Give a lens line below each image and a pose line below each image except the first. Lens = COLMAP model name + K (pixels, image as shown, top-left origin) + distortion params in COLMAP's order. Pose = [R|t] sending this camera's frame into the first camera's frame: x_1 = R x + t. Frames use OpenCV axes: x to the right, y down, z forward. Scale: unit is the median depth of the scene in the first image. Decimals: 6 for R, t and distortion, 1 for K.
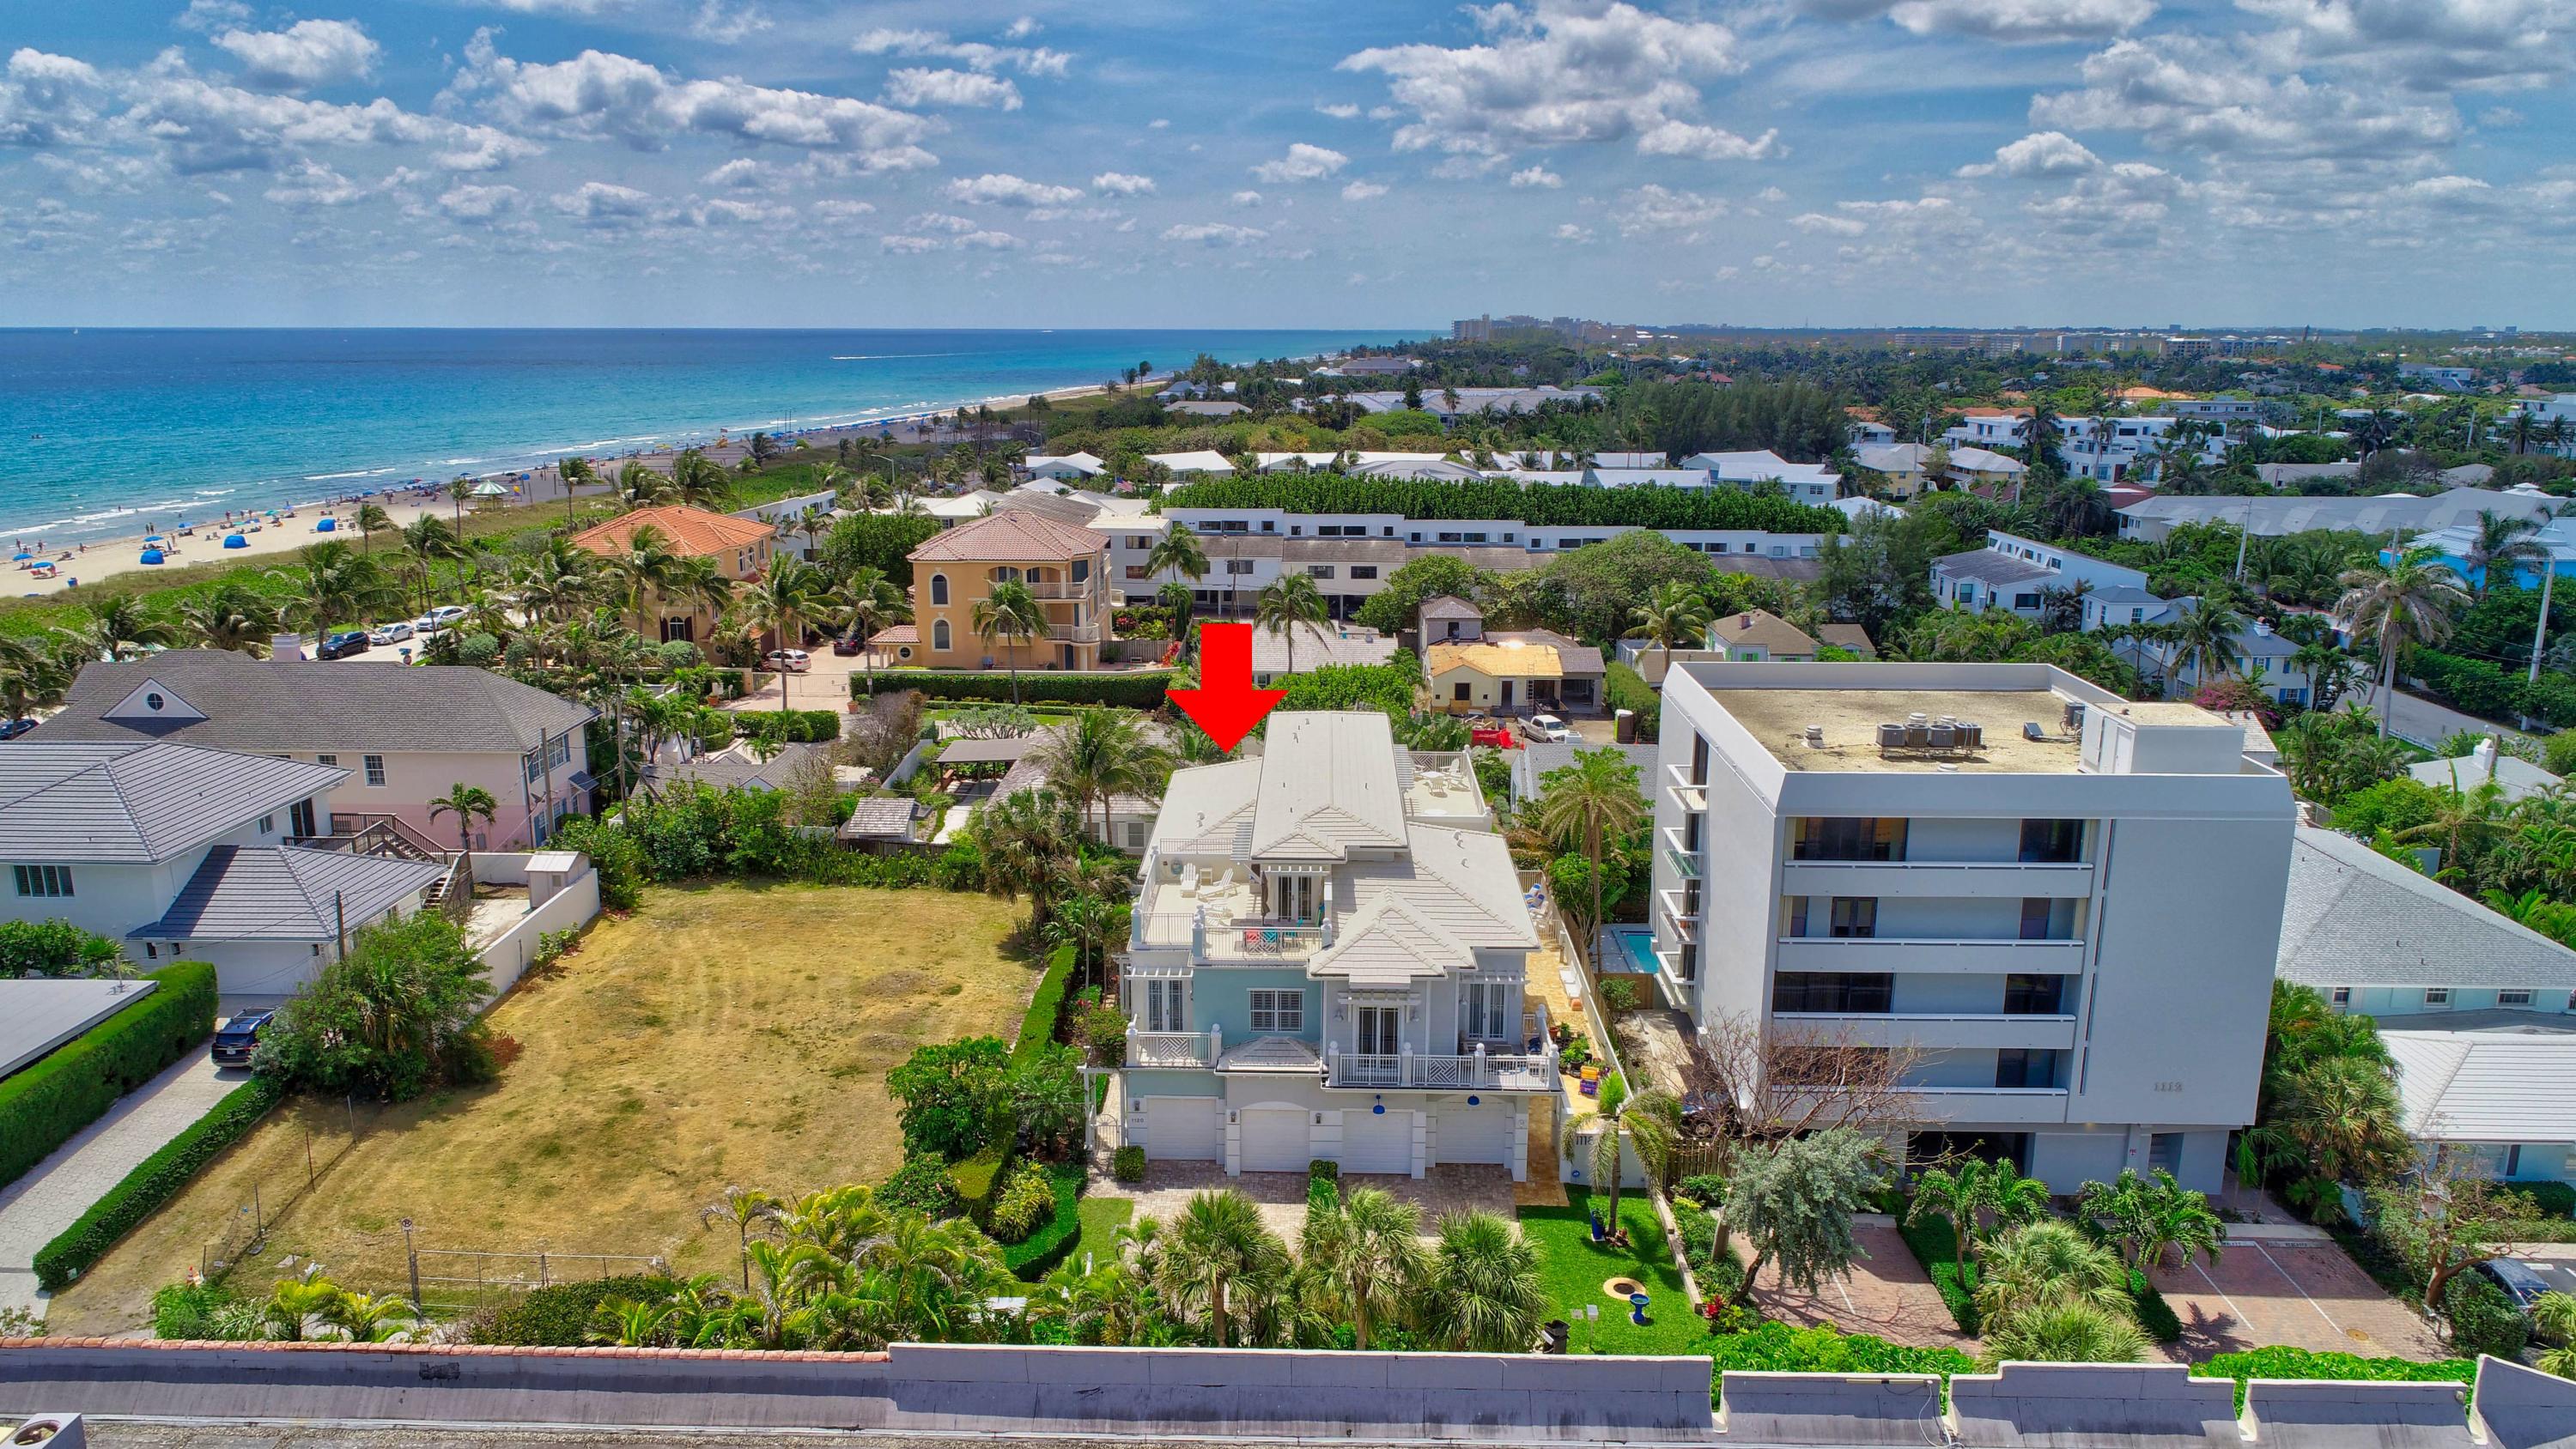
lens RADIAL K [[1715.8, 0, 1299.0], [0, 1715.8, 724.0], [0, 0, 1]] dist [-0.002988, 0.002667]
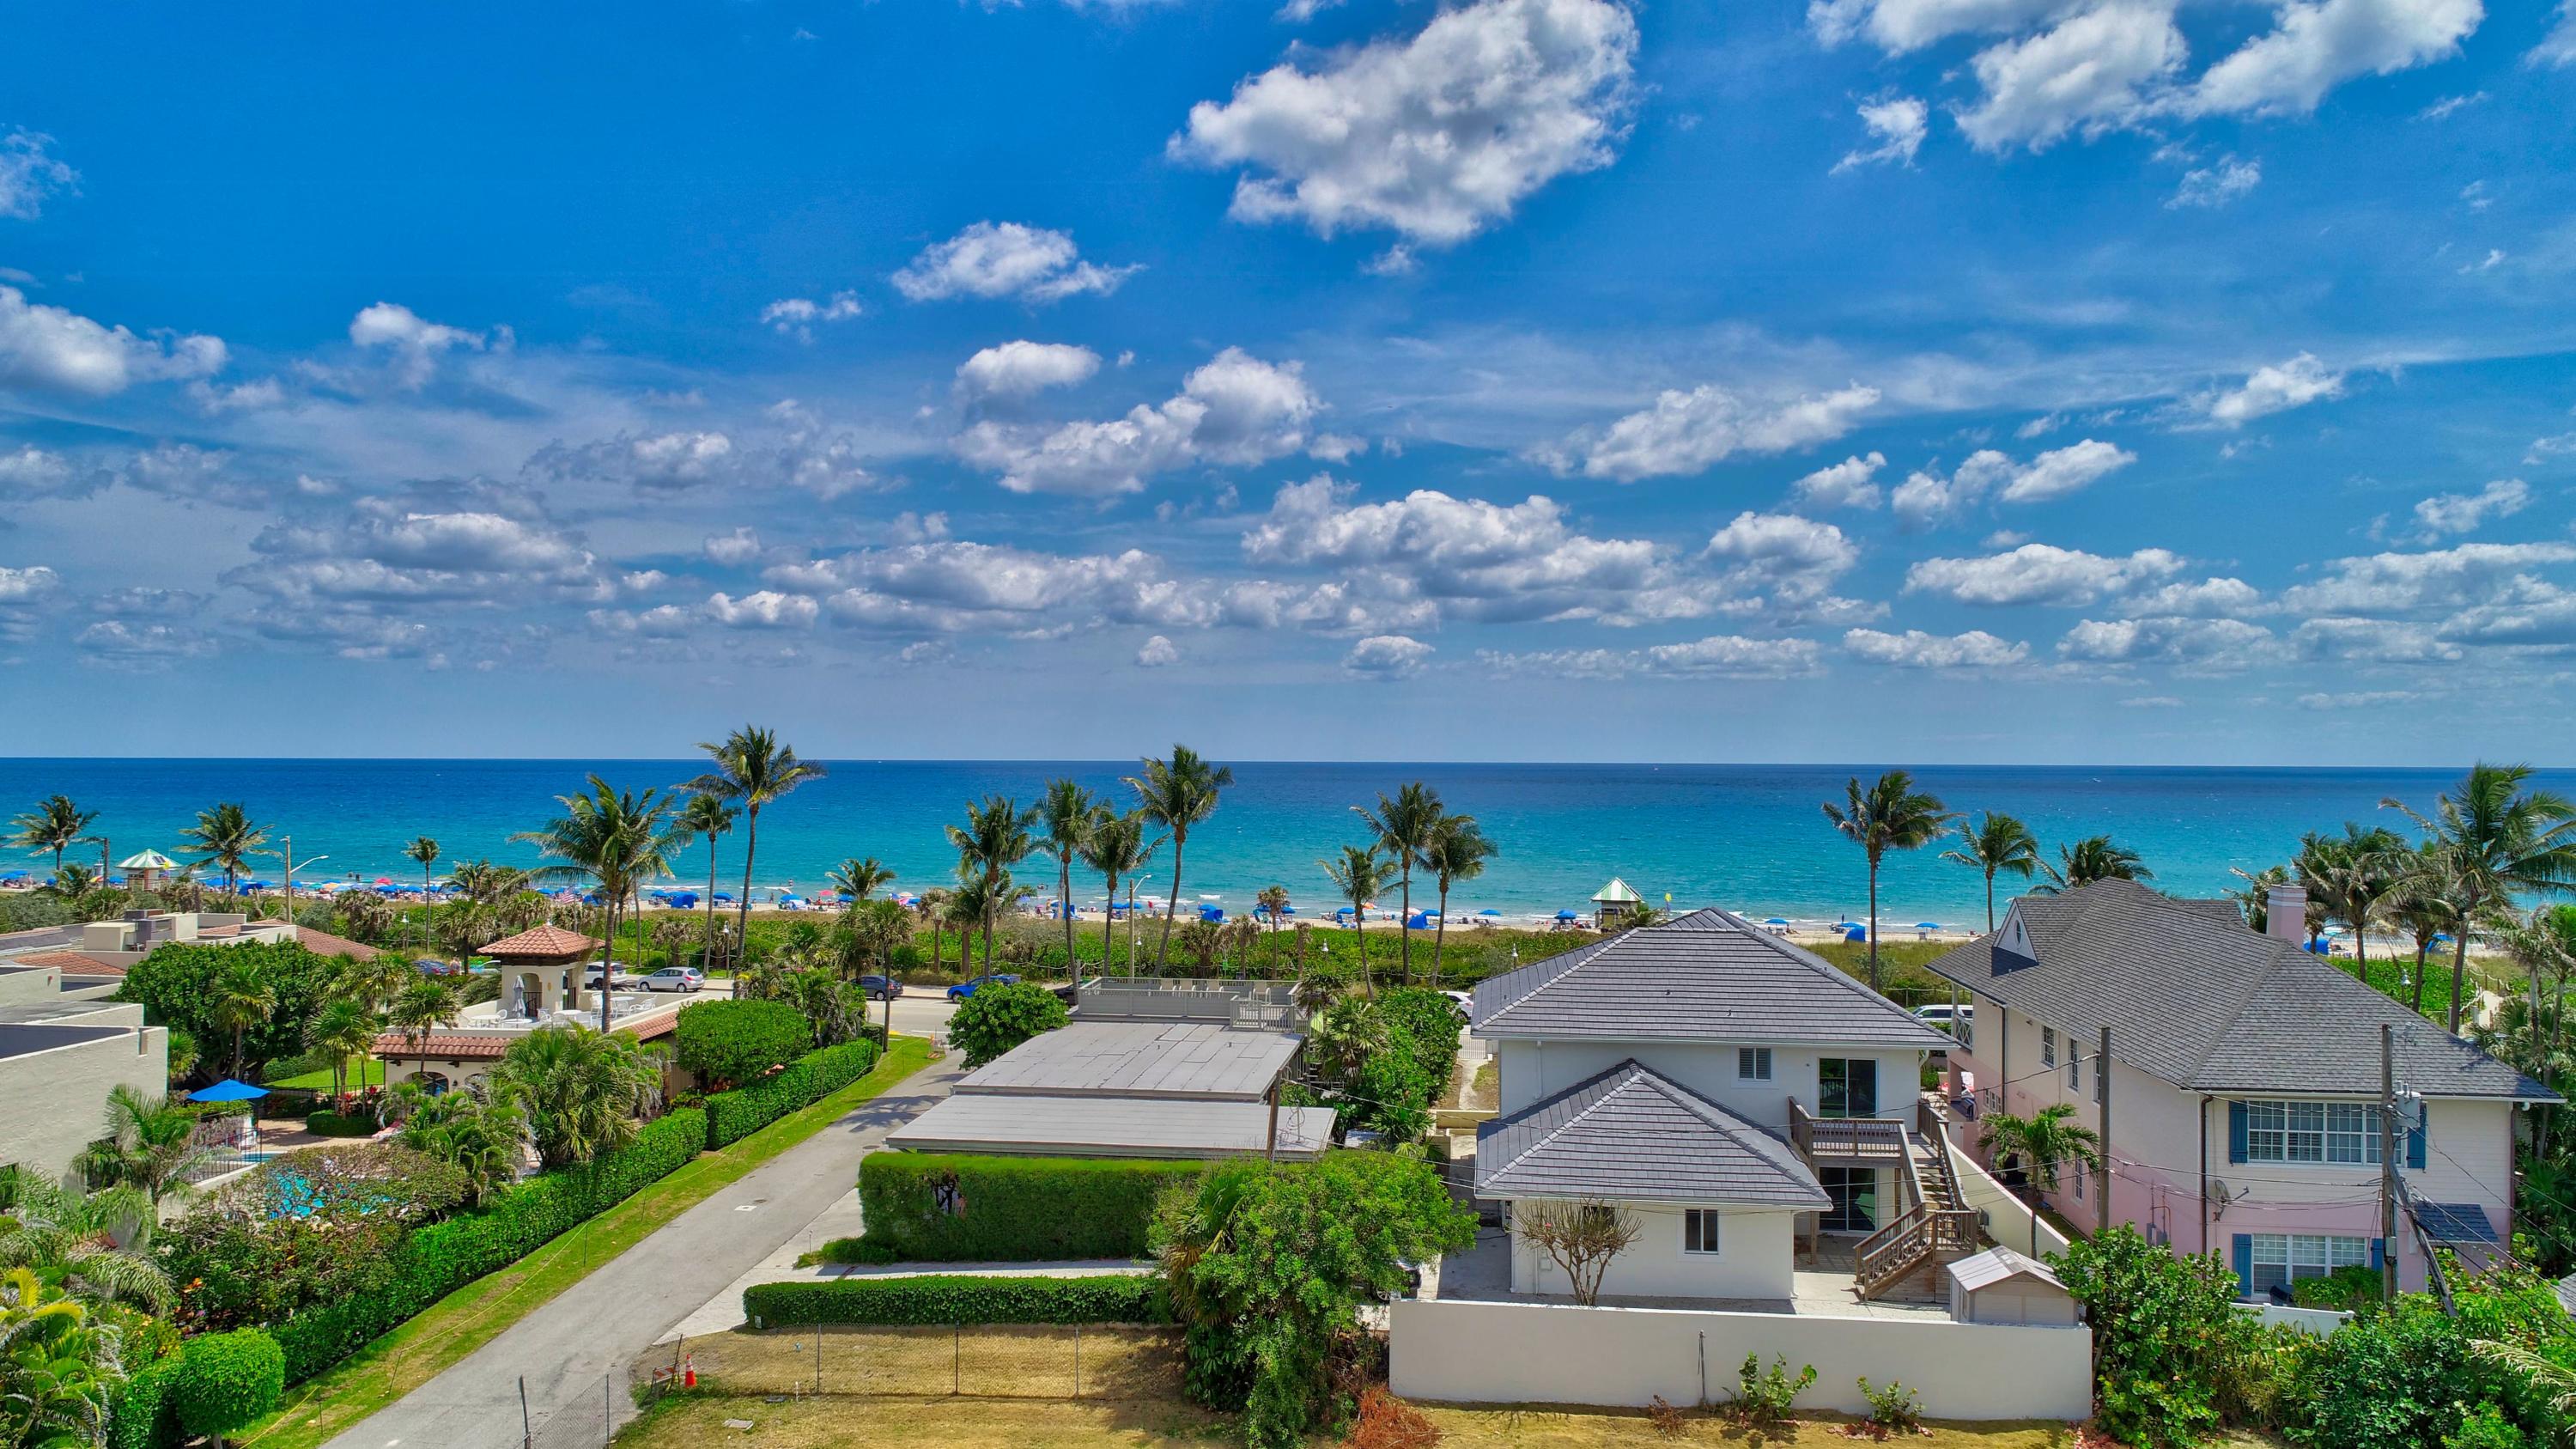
lens RADIAL K [[1716.3, 0, 1290.3], [0, 1716.3, 720.2], [0, 0, 1]] dist [-0.002988, 0.002667]
pose [[-0.110921, -0.027506, -0.993449, 0.124835], [-0.226088, 0.974105, -0.001727, -0.038707], [0.967771, 0.224415, -0.114267, 0.993406]]
